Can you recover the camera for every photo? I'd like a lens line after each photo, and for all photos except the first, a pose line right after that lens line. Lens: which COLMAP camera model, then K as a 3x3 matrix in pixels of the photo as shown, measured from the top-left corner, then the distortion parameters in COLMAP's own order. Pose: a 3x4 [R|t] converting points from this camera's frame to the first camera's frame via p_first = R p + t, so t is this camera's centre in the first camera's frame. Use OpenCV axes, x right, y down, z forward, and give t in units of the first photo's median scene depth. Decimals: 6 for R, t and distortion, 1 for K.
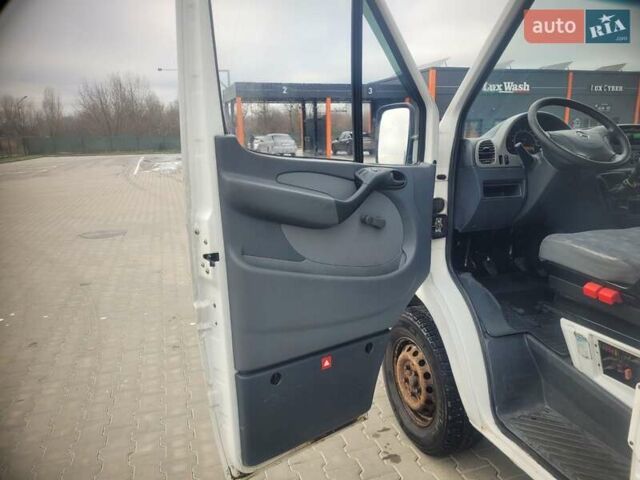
lens RADIAL K [[484.0, 0, 320.0], [0, 484.0, 240.0], [0, 0, 1]] dist [0.055350, -0.057990]
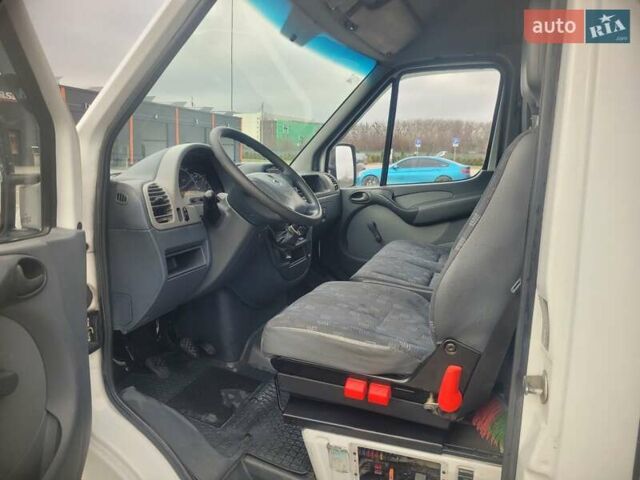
lens RADIAL K [[484.0, 0, 320.0], [0, 484.0, 240.0], [0, 0, 1]] dist [0.055350, -0.057990]
pose [[0.588850, -0.106279, 0.801224, -0.045778], [0.128172, 0.991052, 0.037261, -0.133134], [-0.798015, 0.080753, 0.597203, 0.470812]]
